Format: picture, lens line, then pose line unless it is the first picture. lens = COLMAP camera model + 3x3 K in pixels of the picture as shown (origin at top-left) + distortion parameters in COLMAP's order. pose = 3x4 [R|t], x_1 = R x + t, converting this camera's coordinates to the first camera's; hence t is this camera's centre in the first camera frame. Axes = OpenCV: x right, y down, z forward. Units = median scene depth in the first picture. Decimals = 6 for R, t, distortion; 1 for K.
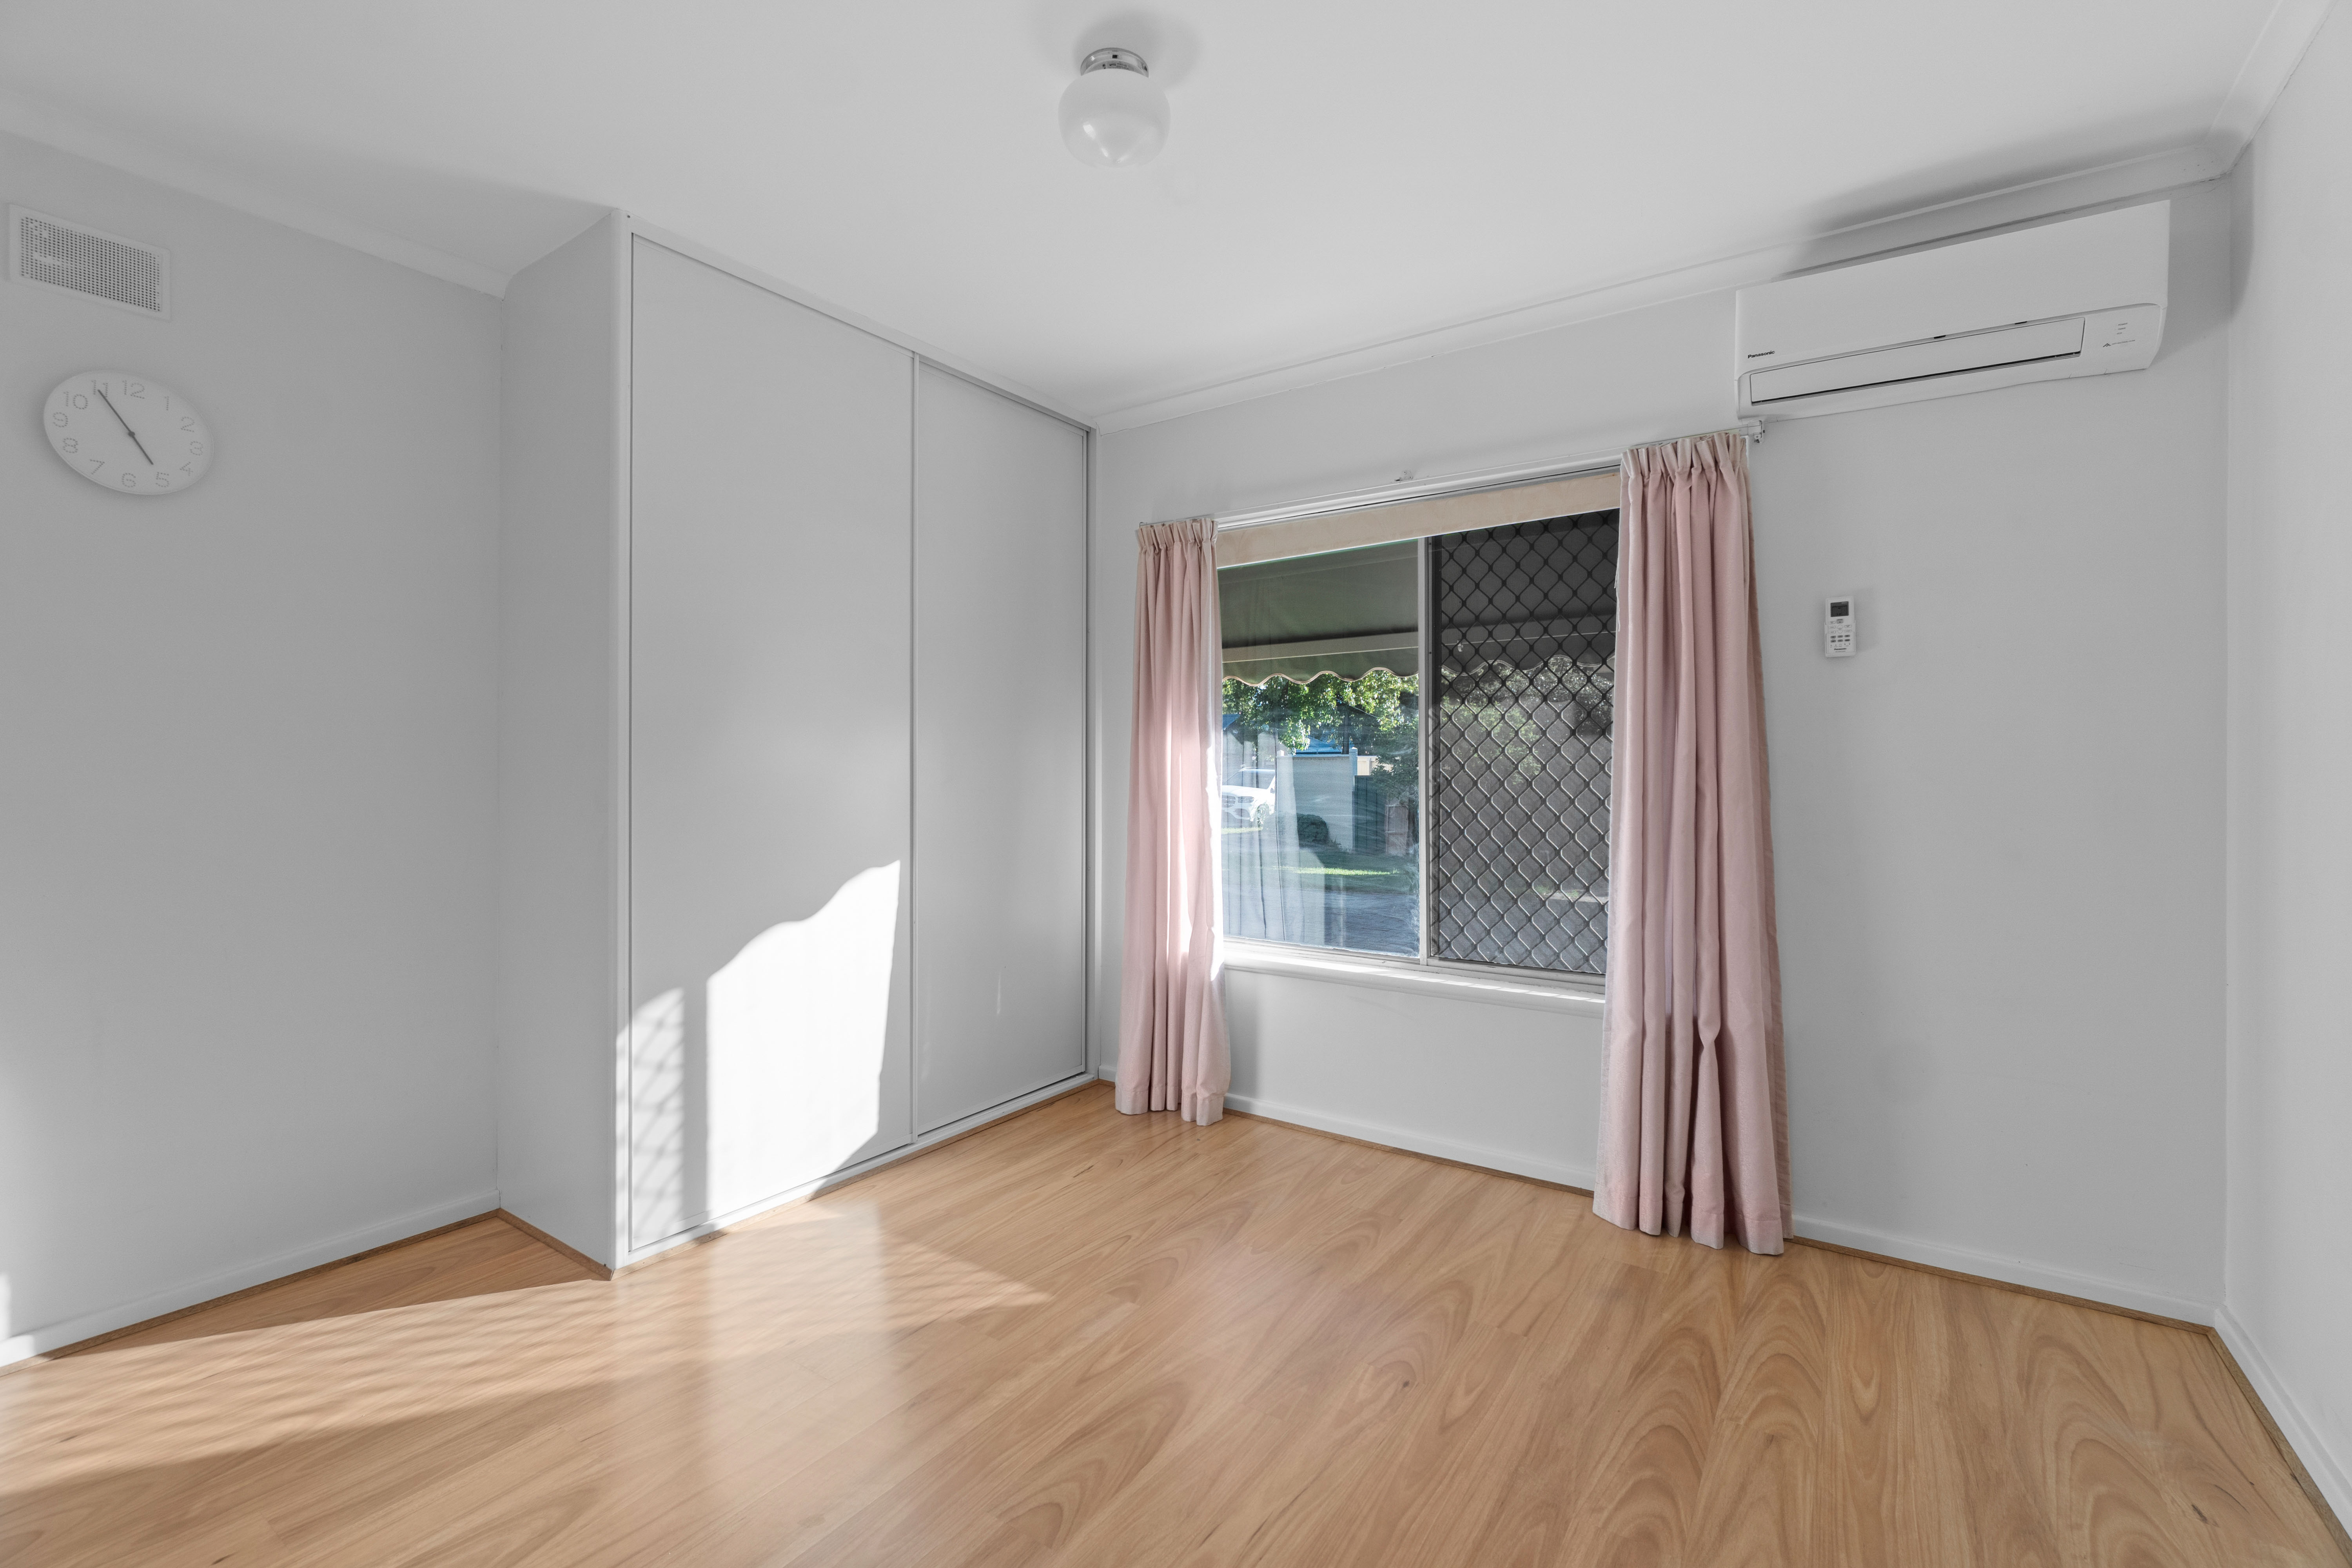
lens RADIAL K [[1033.3, 0, 1190.1], [0, 1033.3, 777.9], [0, 0, 1]] dist [0.002204, 0.000872]
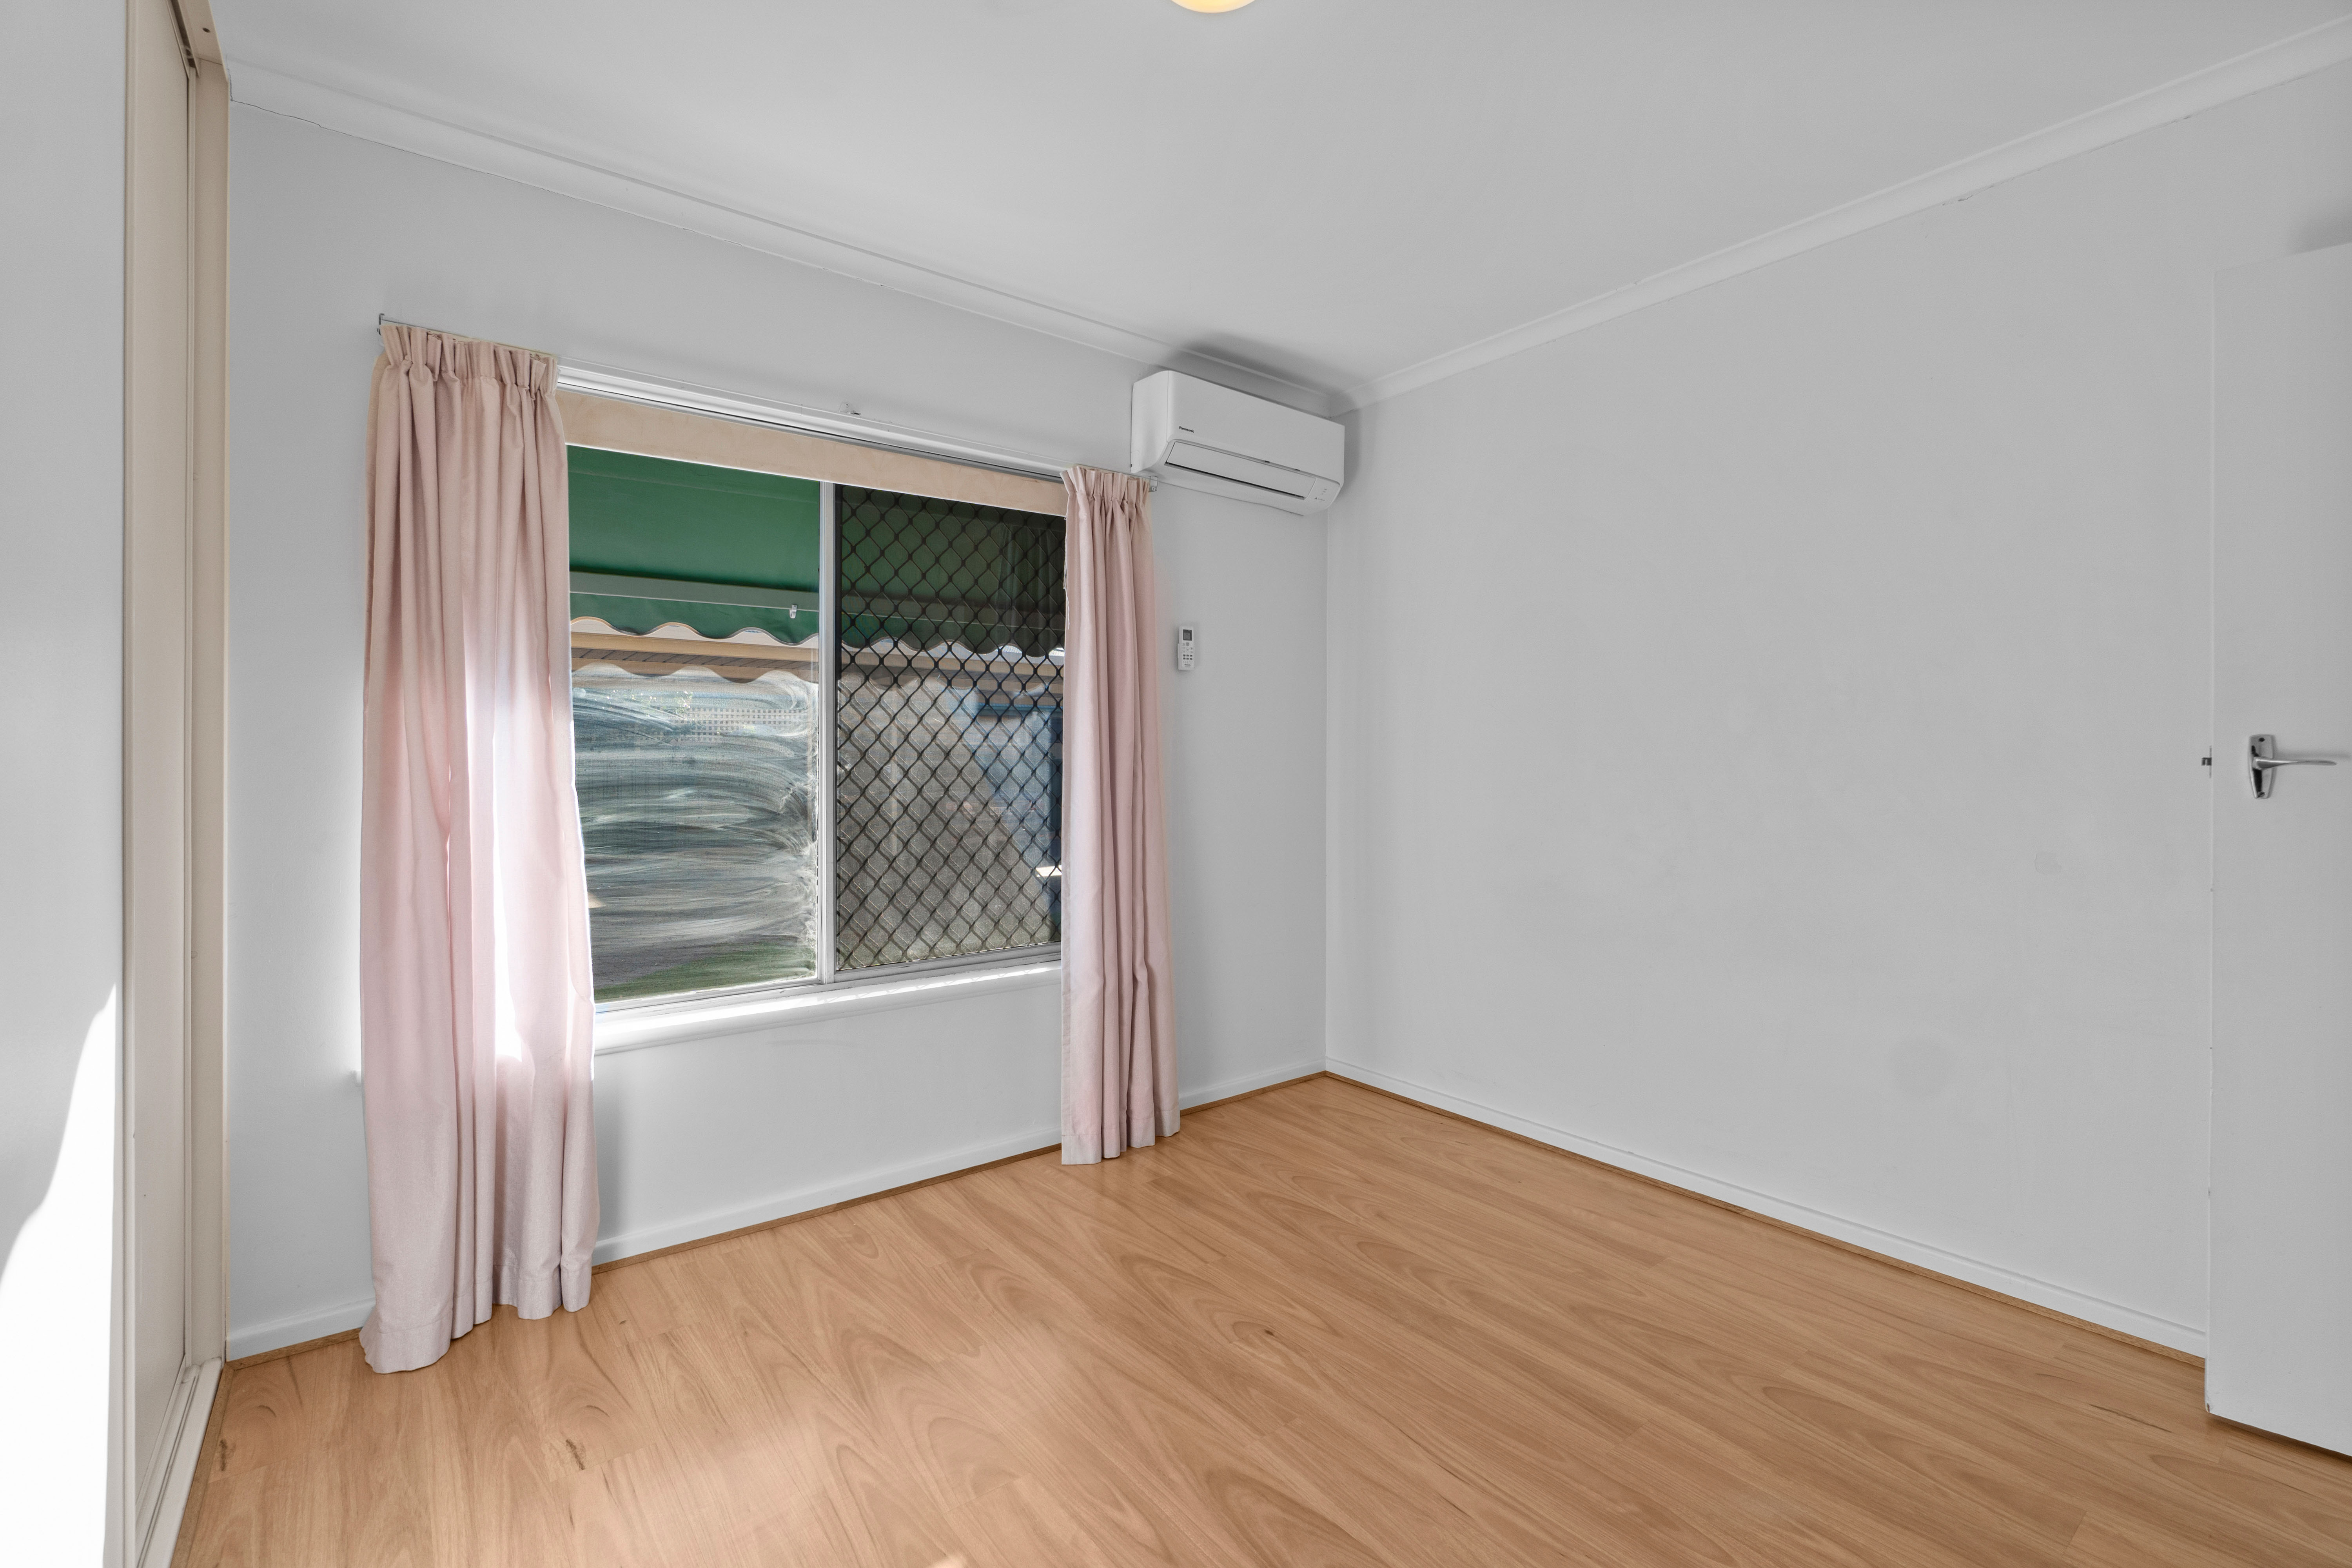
lens RADIAL K [[1033.3, 0, 1193.2], [0, 1033.3, 770.0], [0, 0, 1]] dist [0.002204, 0.000872]
pose [[0.300574, -0.019596, 0.953557, -0.586044], [0.005139, 0.999808, 0.018927, -0.012547], [-0.953745, -0.000788, 0.300617, 0.535001]]
